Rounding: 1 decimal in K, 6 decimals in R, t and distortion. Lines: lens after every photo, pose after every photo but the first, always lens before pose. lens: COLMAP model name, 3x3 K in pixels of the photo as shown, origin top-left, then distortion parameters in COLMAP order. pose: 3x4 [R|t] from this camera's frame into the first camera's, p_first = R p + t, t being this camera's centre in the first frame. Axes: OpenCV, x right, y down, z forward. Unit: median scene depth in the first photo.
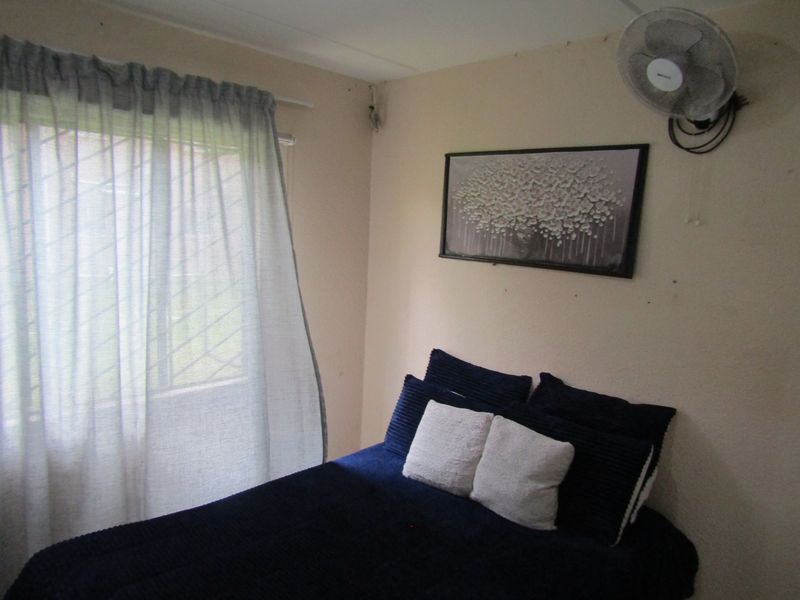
lens RADIAL K [[575.5, 0, 400.5], [0, 575.5, 301.9], [0, 0, 1]] dist [-0.001123, 0.003076]
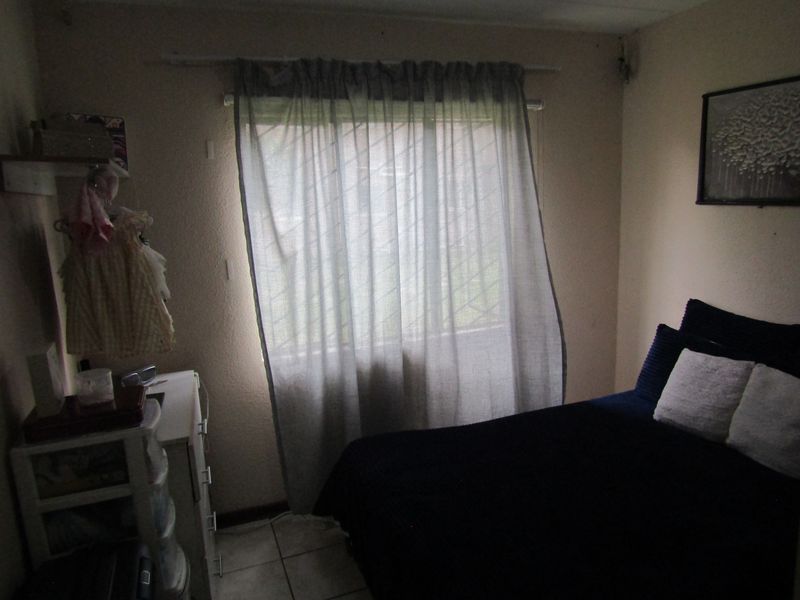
lens RADIAL K [[575.5, 0, 400.5], [0, 575.5, 301.9], [0, 0, 1]] dist [-0.001123, 0.003076]
pose [[0.901237, -0.002652, -0.433318, 0.044363], [0.026059, 0.998503, 0.048088, 0.032067], [0.432541, -0.054631, 0.899957, -0.114411]]
